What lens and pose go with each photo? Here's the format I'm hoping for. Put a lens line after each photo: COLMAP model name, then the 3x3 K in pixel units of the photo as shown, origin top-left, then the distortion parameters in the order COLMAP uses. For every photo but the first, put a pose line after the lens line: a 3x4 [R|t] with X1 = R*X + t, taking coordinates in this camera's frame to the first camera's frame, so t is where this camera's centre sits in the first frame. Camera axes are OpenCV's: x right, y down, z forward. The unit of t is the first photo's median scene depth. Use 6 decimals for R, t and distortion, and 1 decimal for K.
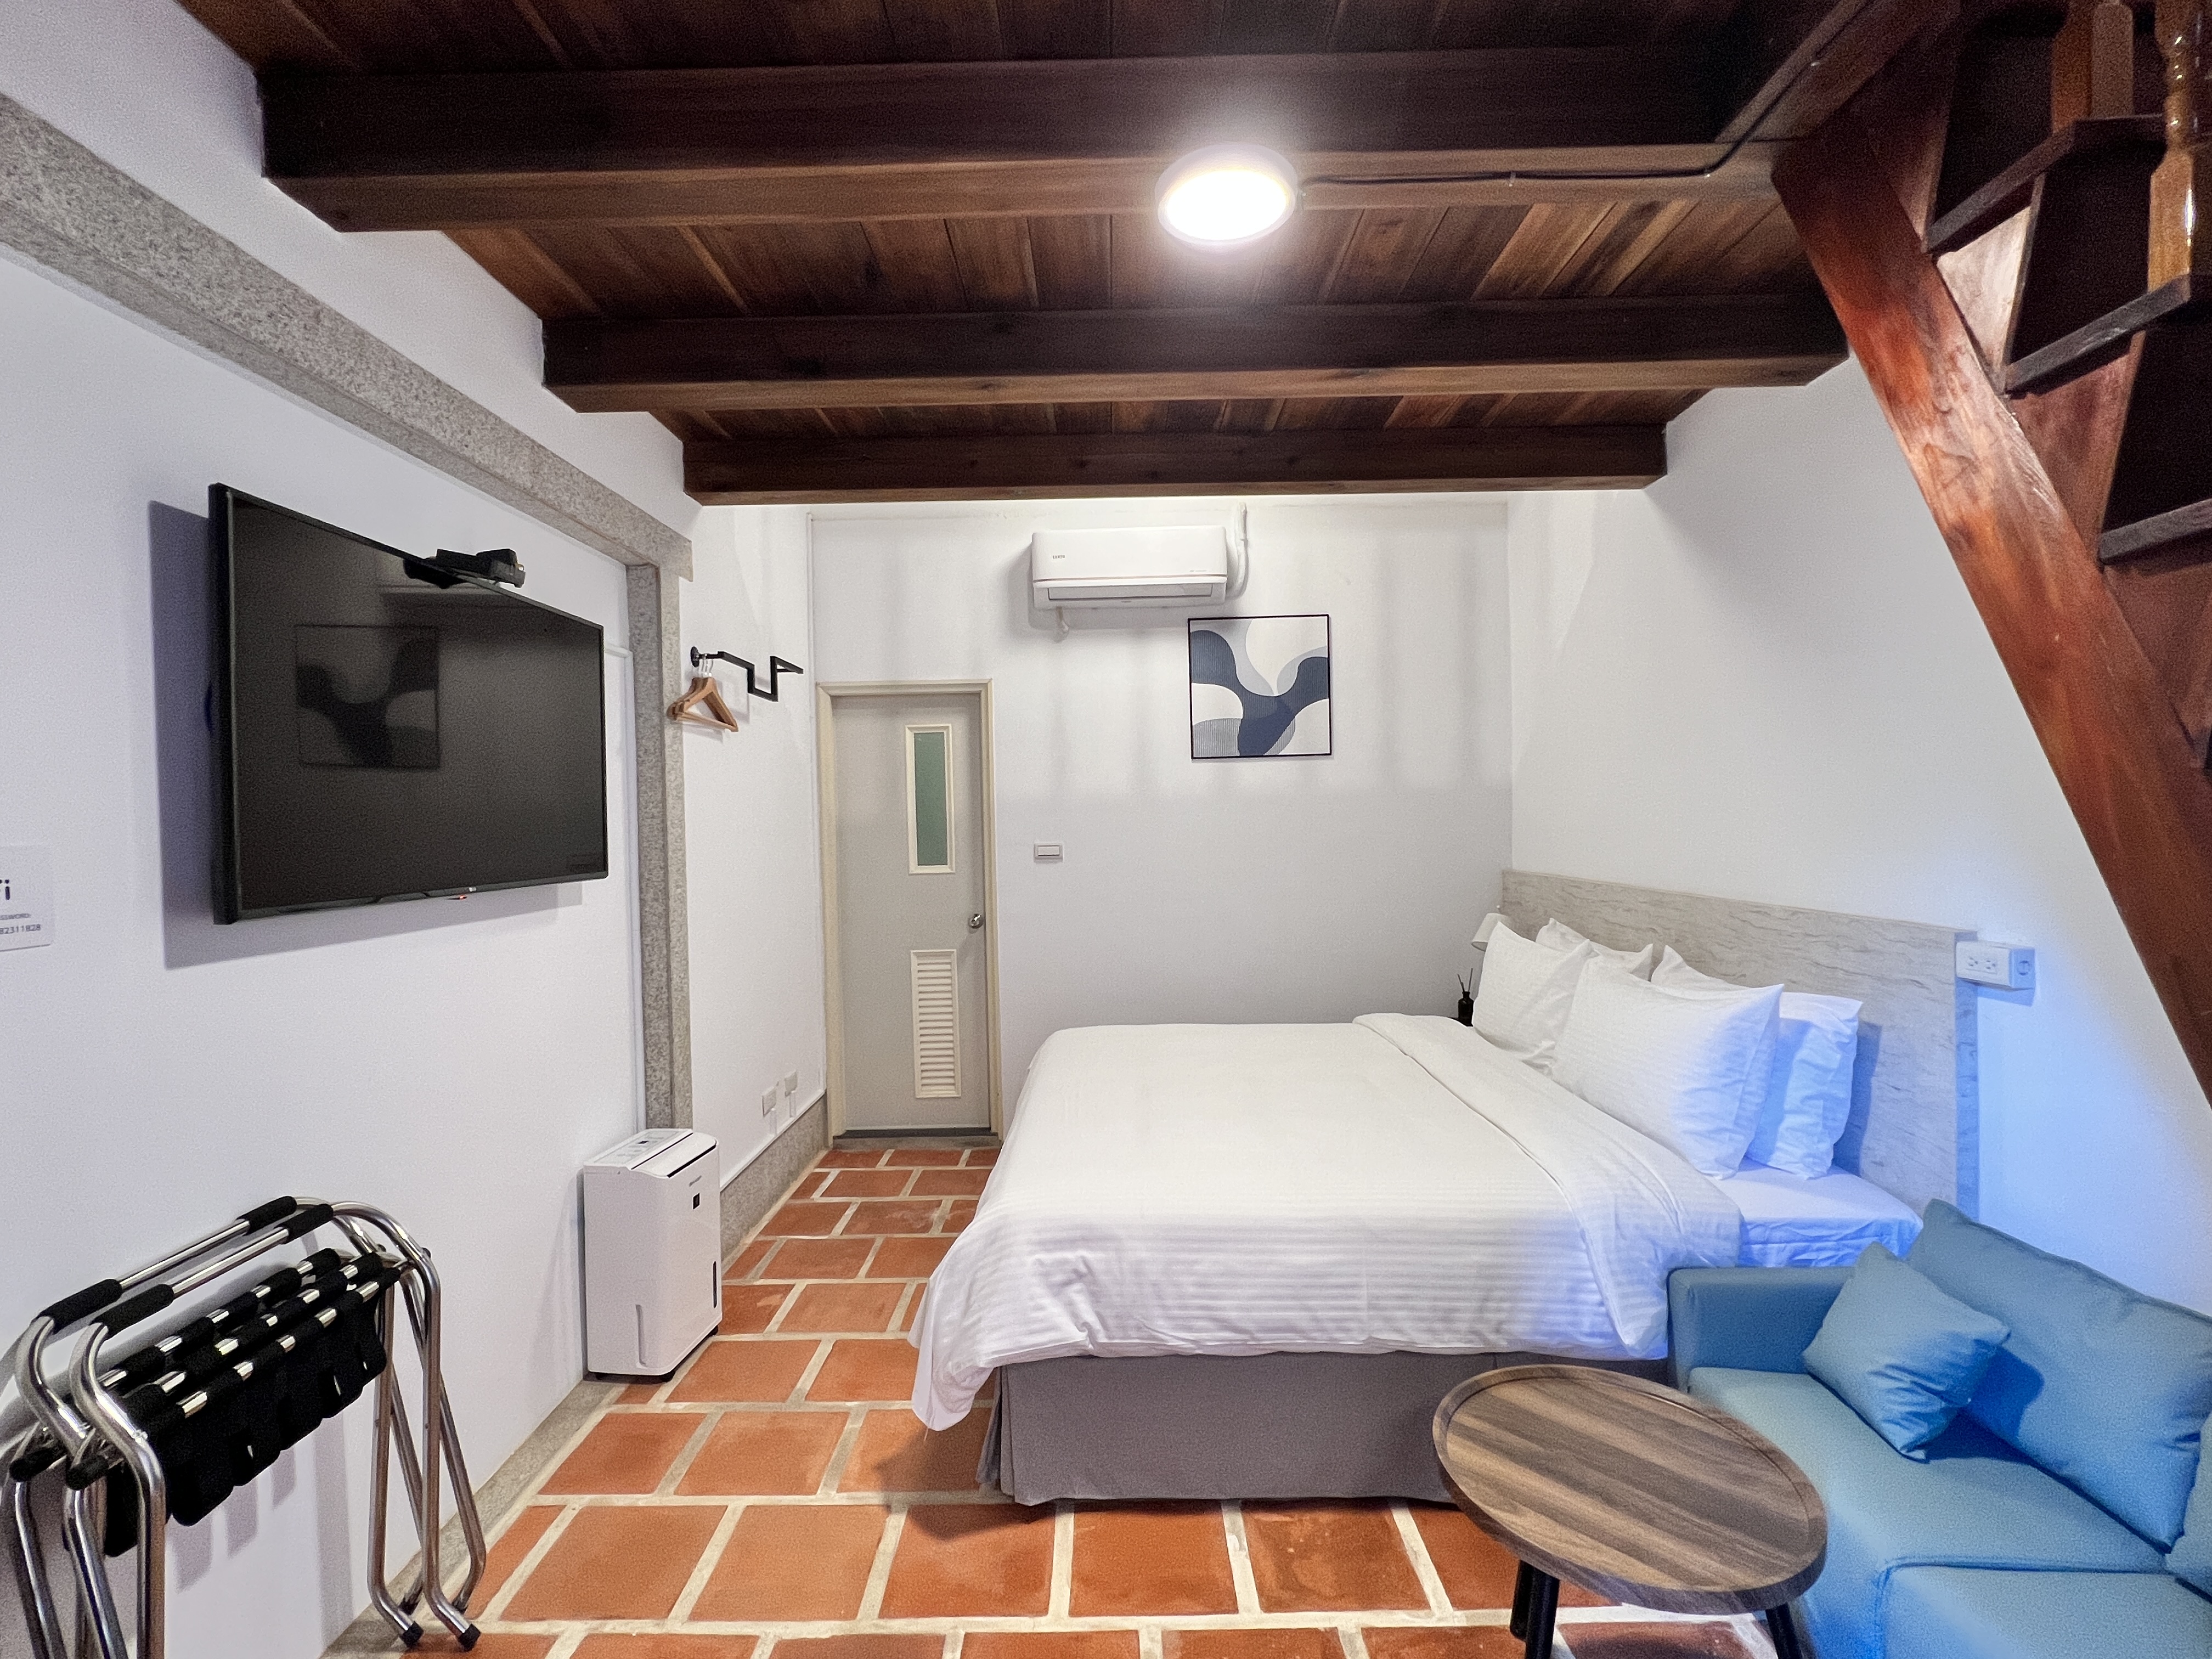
lens RADIAL K [[1026.6, 0, 1097.4], [0, 1026.6, 834.1], [0, 0, 1]] dist [0.000316, -0.000127]
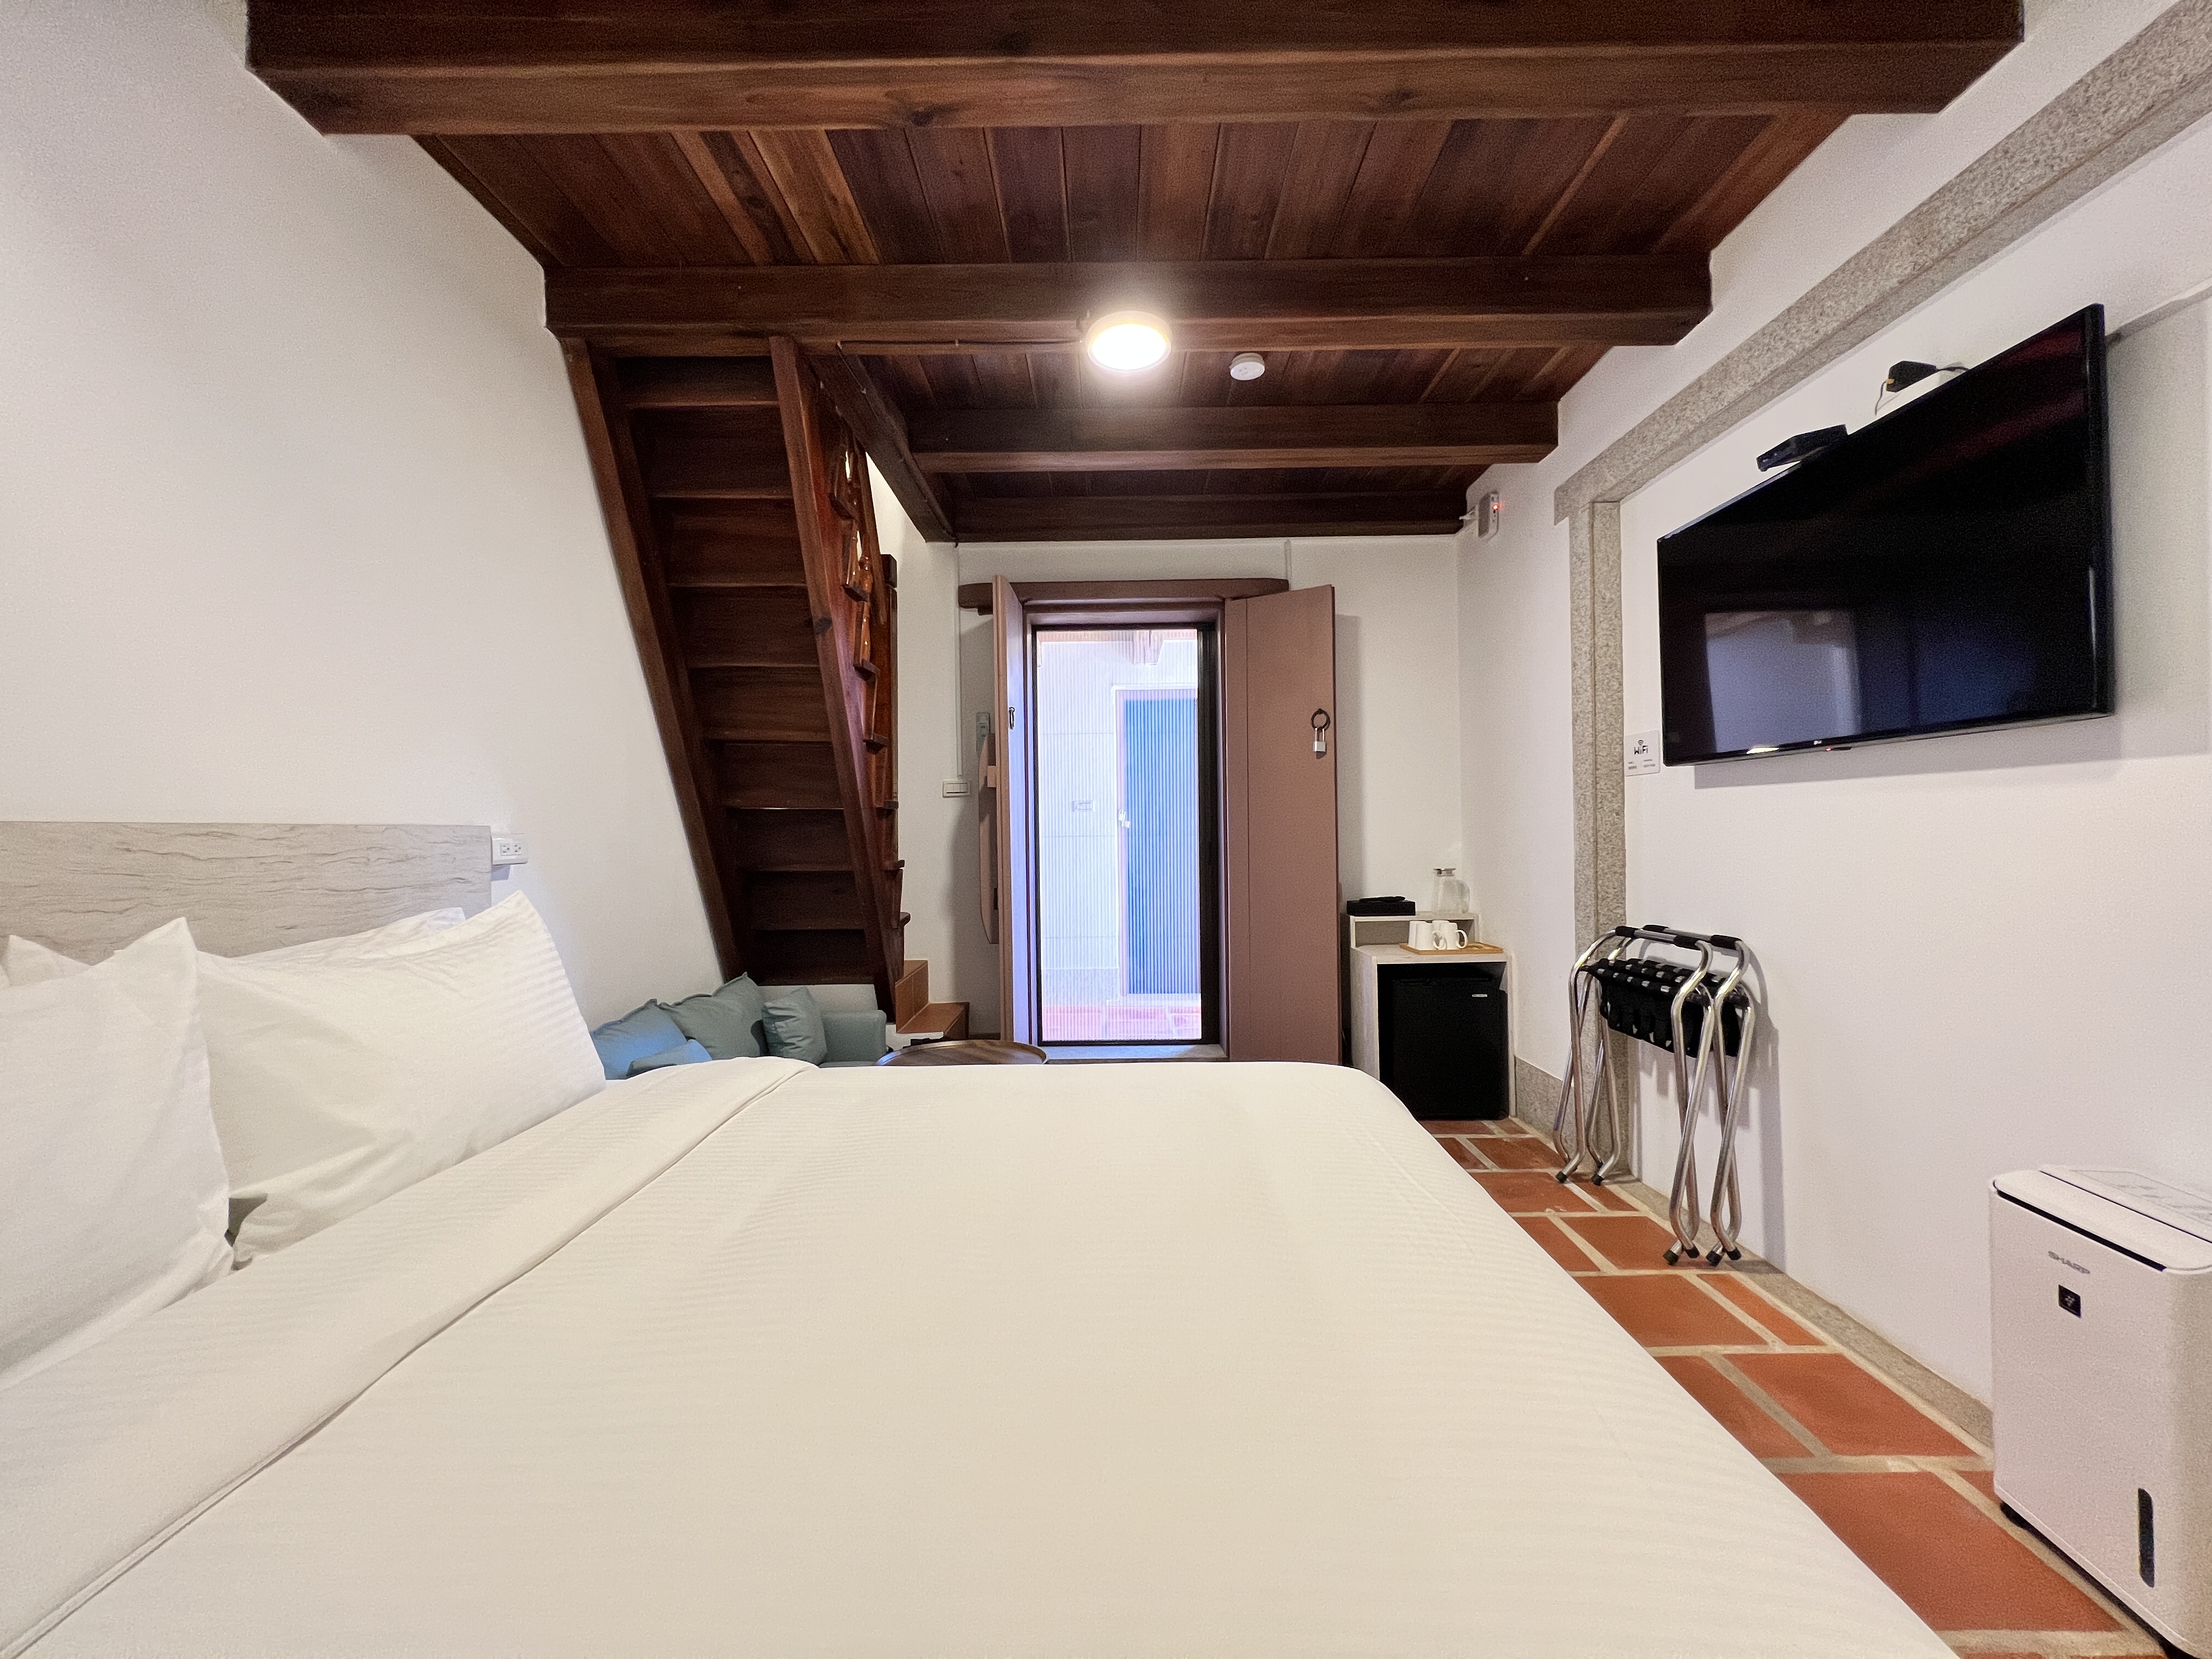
lens RADIAL K [[883.4, 0, 1102.5], [0, 883.4, 831.9], [0, 0, 1]] dist [-0.001113, 0.000399]
pose [[-0.999415, 0.034157, -0.001936, 0.136970], [0.034118, 0.999264, 0.017532, 0.092521], [0.002534, 0.017456, -0.999844, 1.689051]]
